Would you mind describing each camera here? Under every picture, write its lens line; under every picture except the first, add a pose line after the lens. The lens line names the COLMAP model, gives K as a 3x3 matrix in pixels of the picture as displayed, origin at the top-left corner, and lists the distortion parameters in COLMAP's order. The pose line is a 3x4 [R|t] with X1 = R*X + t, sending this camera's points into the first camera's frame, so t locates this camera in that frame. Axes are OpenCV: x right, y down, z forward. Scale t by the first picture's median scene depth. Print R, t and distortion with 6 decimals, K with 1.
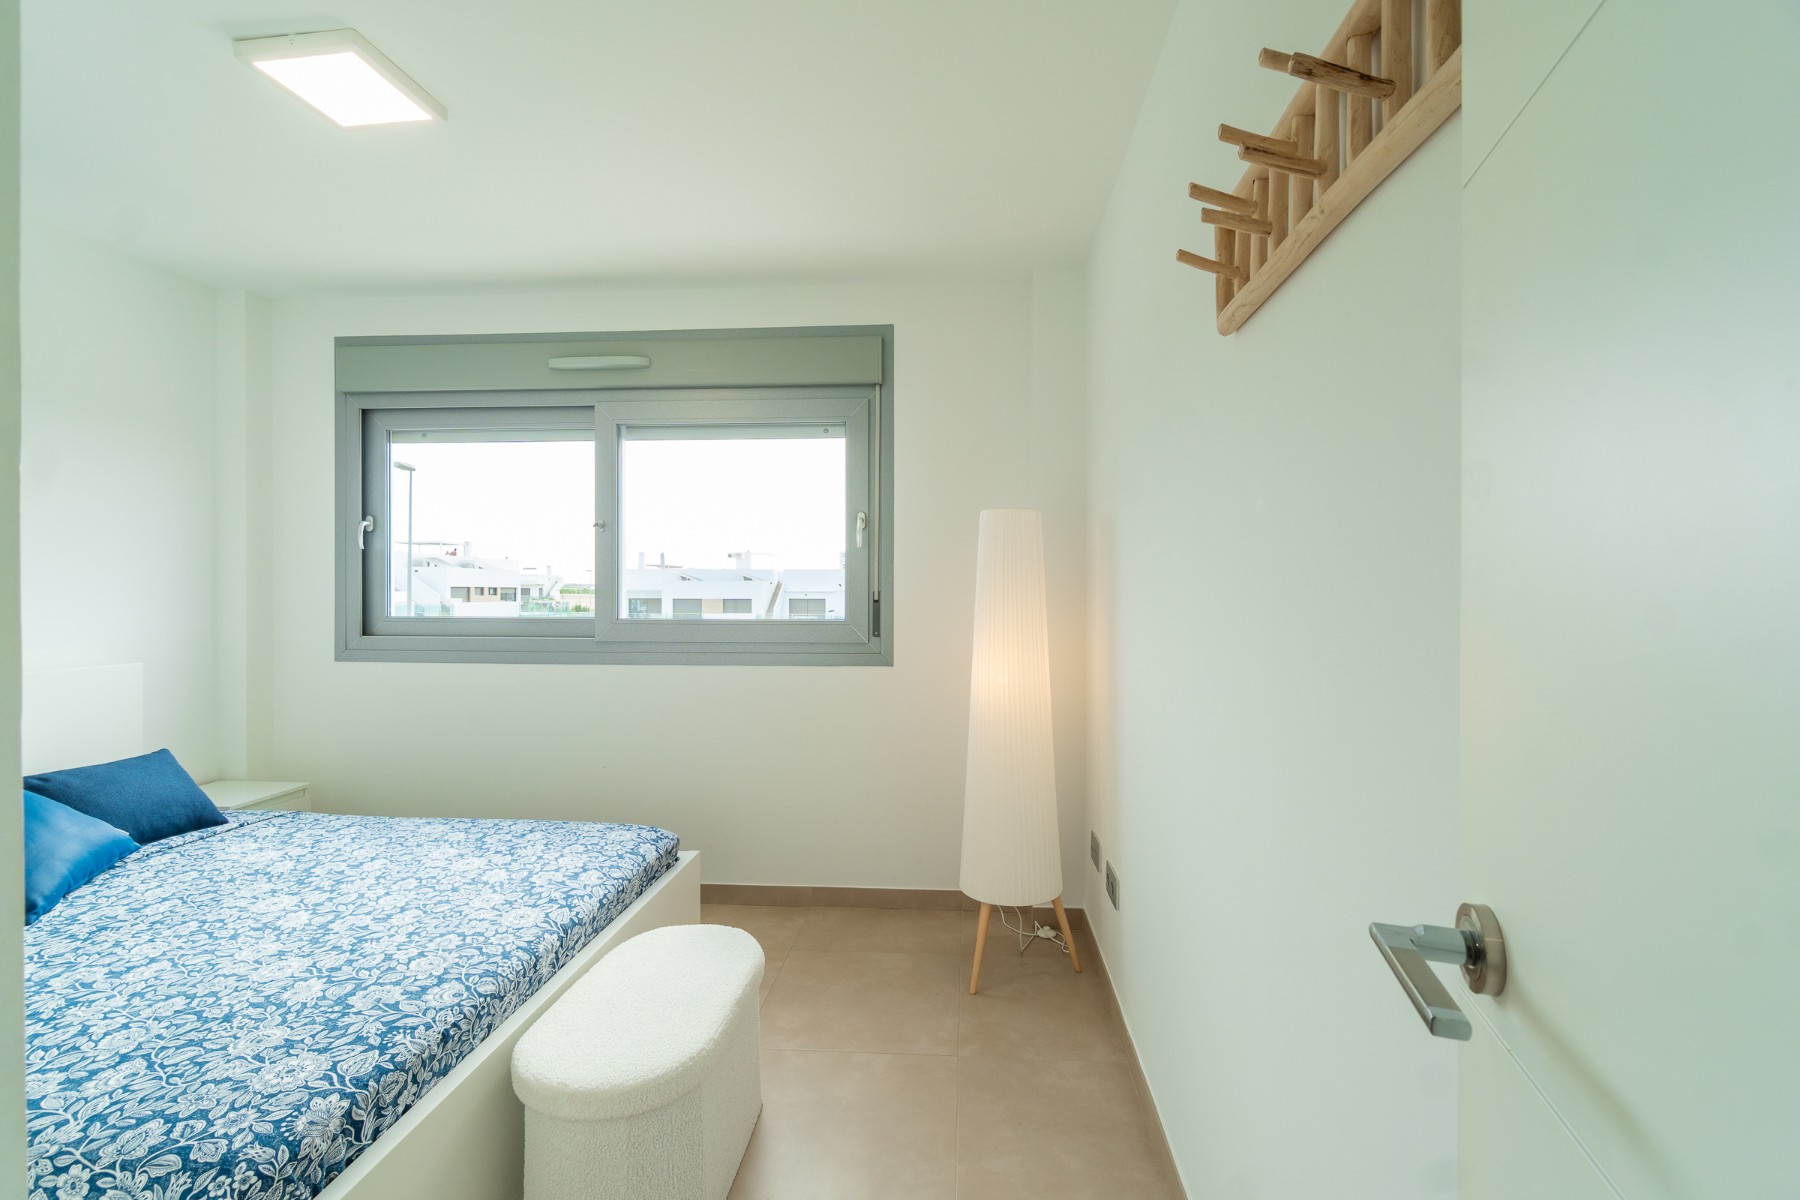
lens RADIAL K [[788.0, 0, 928.3], [0, 788.0, 604.0], [0, 0, 1]] dist [-0.007367, 0.003740]
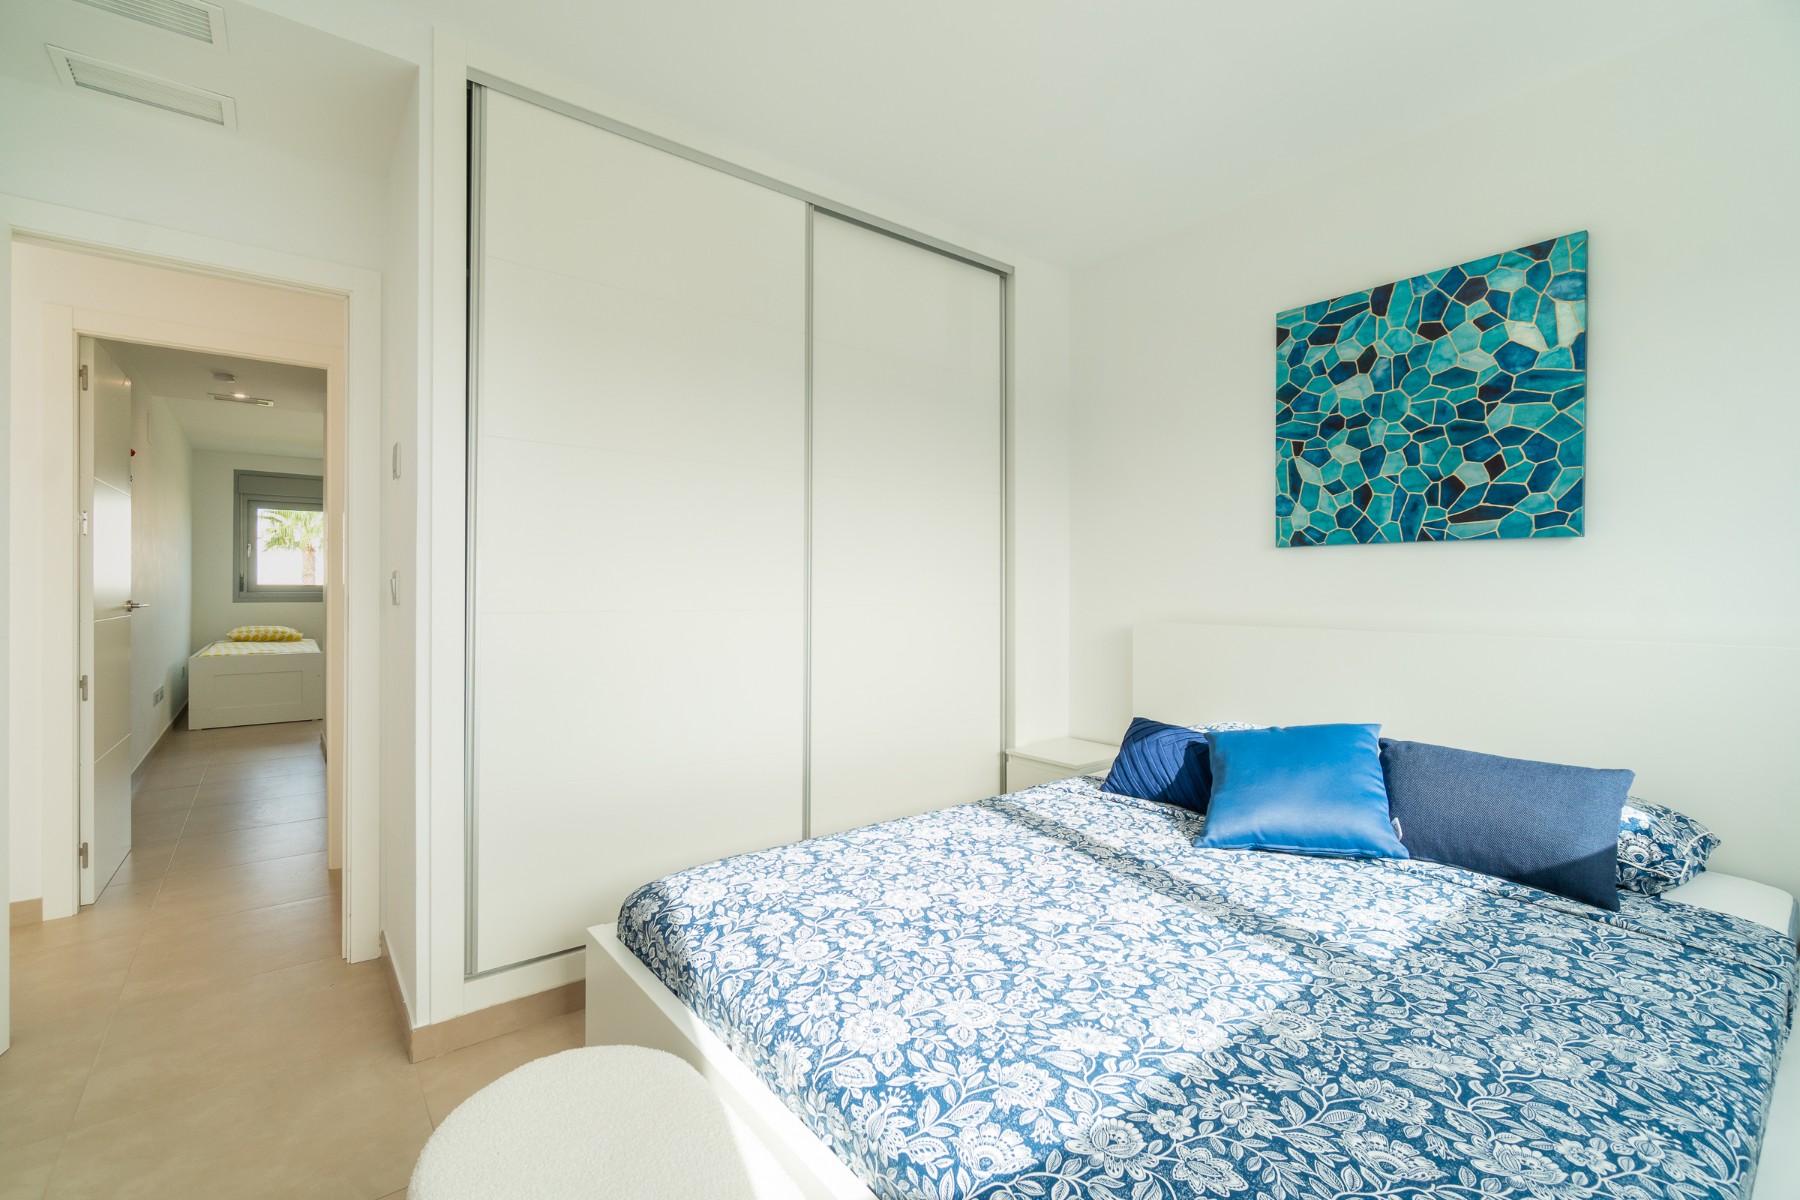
lens RADIAL K [[788.0, 0, 888.5], [0, 788.0, 590.0], [0, 0, 1]] dist [-0.007367, 0.003740]
pose [[-0.755904, 0.007599, -0.654639, -0.067020], [-0.005315, 0.999828, 0.017743, 0.021239], [0.654661, 0.016891, -0.755734, 0.869687]]
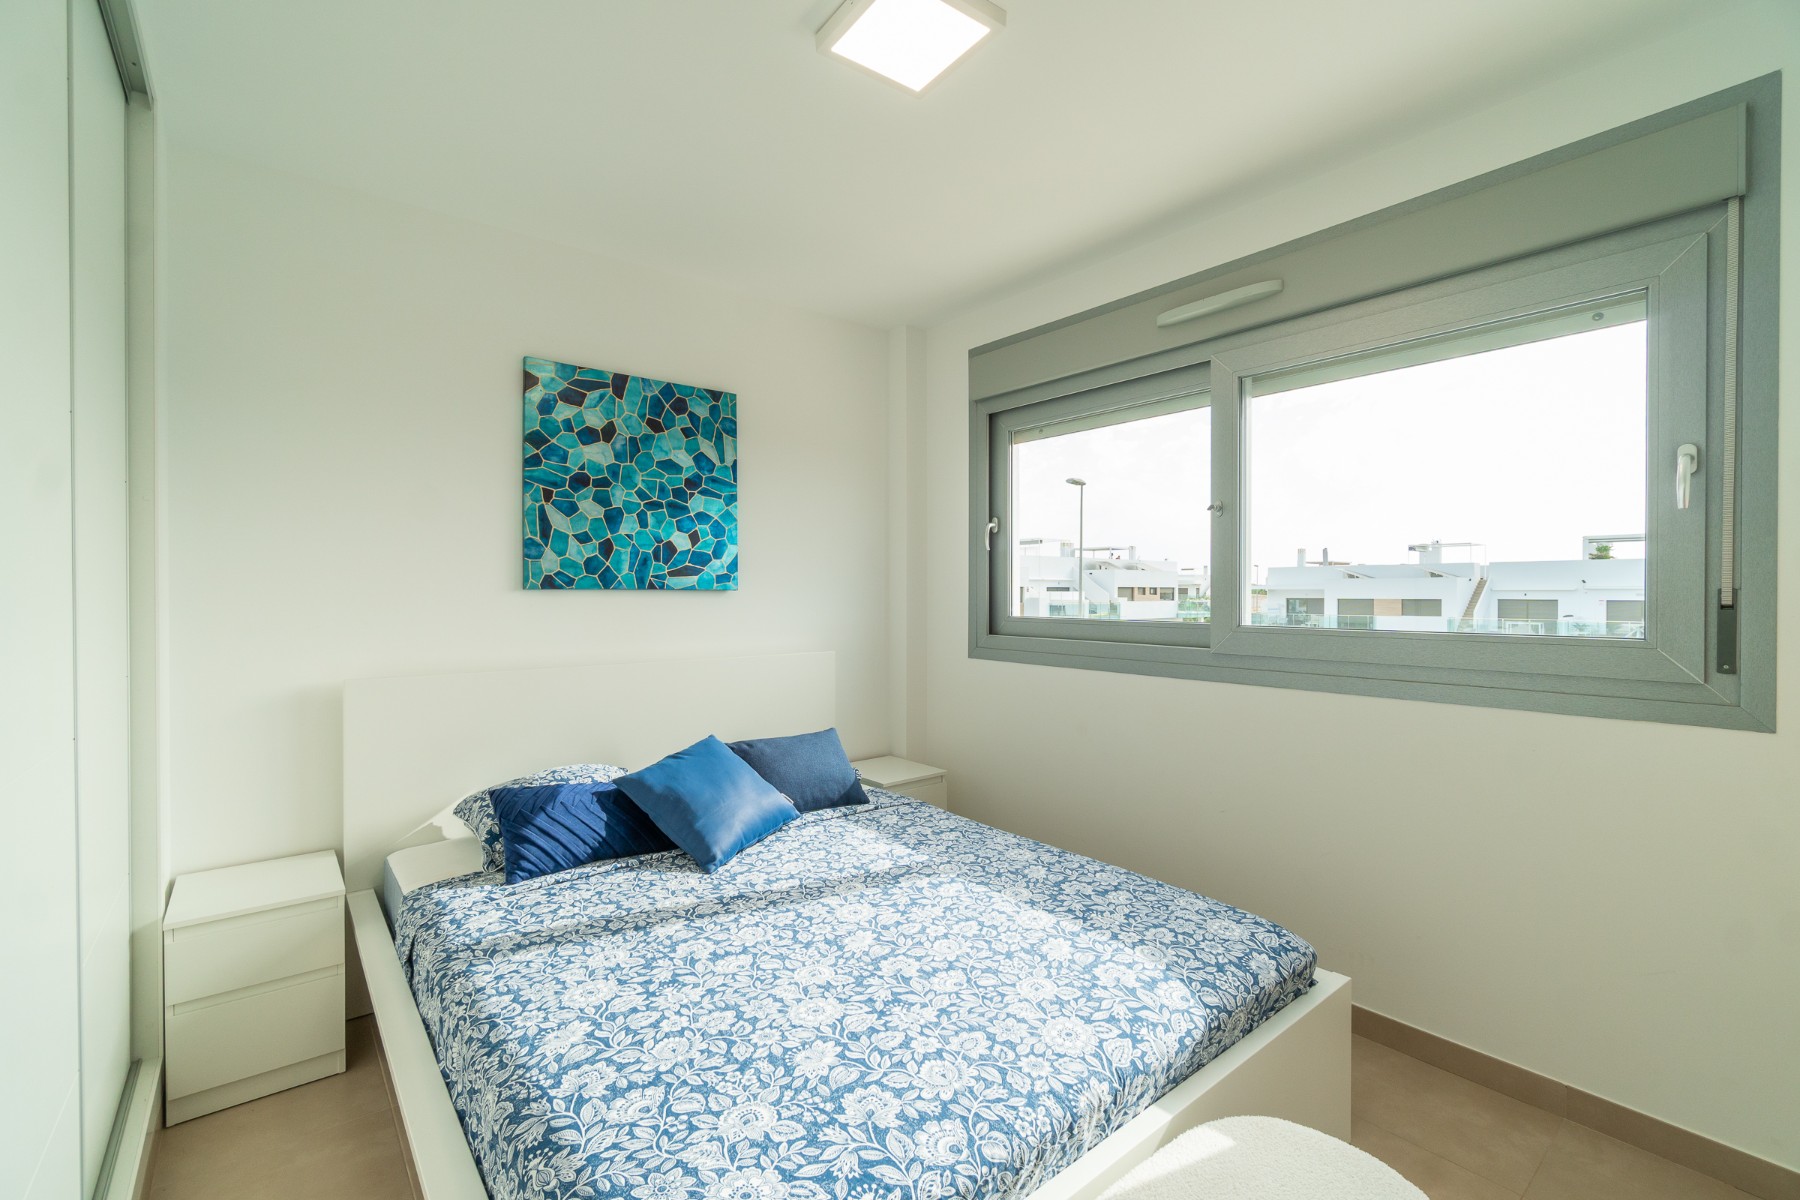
lens RADIAL K [[788.0, 0, 874.7], [0, 788.0, 595.7], [0, 0, 1]] dist [-0.007367, 0.003740]
pose [[0.663084, 0.000681, -0.748544, -0.052294], [-0.008267, 0.999945, -0.006414, -0.002817], [0.748499, 0.010441, 0.663054, 0.221082]]
